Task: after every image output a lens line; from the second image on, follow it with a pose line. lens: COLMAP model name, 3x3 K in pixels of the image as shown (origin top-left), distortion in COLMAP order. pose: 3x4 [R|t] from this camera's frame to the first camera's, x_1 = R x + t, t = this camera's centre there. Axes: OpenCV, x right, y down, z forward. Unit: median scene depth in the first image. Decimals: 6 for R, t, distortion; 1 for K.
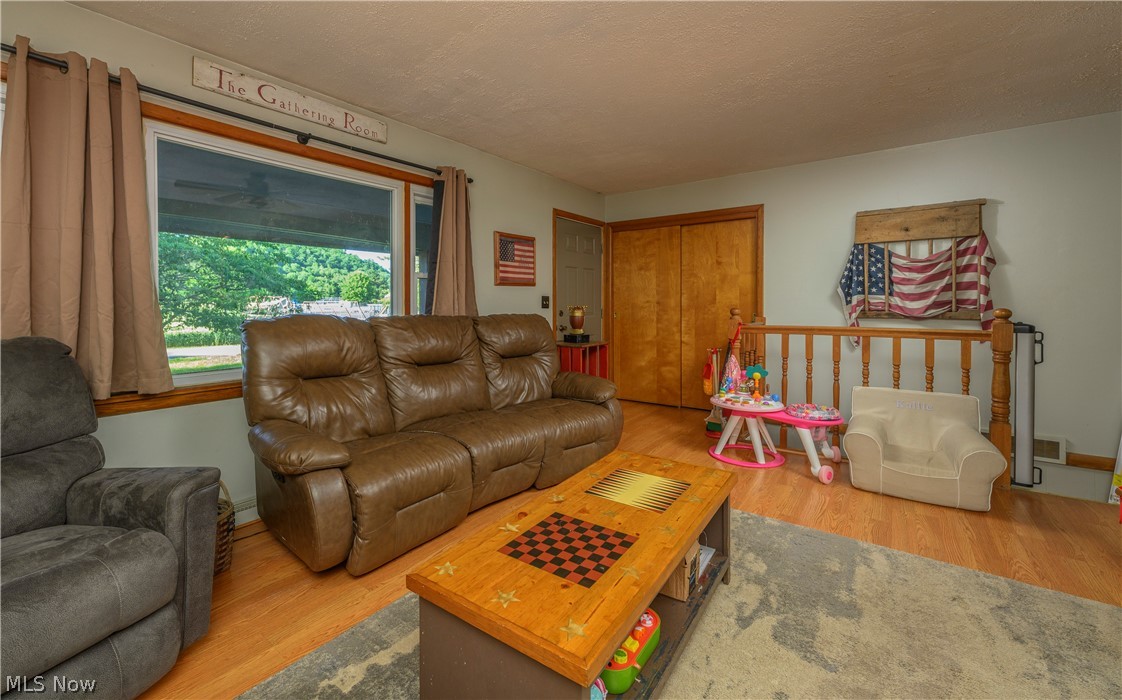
lens RADIAL K [[444.9, 0, 558.3], [0, 444.9, 303.9], [0, 0, 1]] dist [-0.000910, -0.000100]
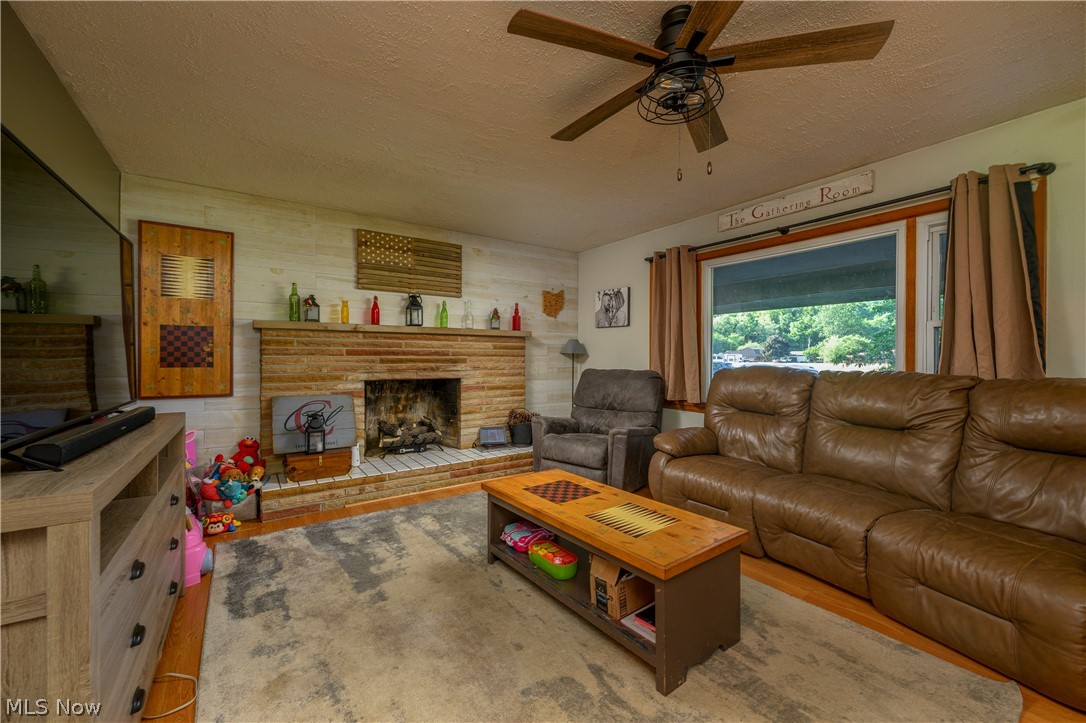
lens RADIAL K [[445.8, 0, 543.0], [0, 445.8, 361.5], [0, 0, 1]] dist [0.000224, 0.000013]
pose [[-0.308030, 0.005865, -0.951359, 1.424882], [-0.005703, 0.999952, 0.008011, 0.002825], [0.951360, 0.007893, -0.307981, 1.199284]]
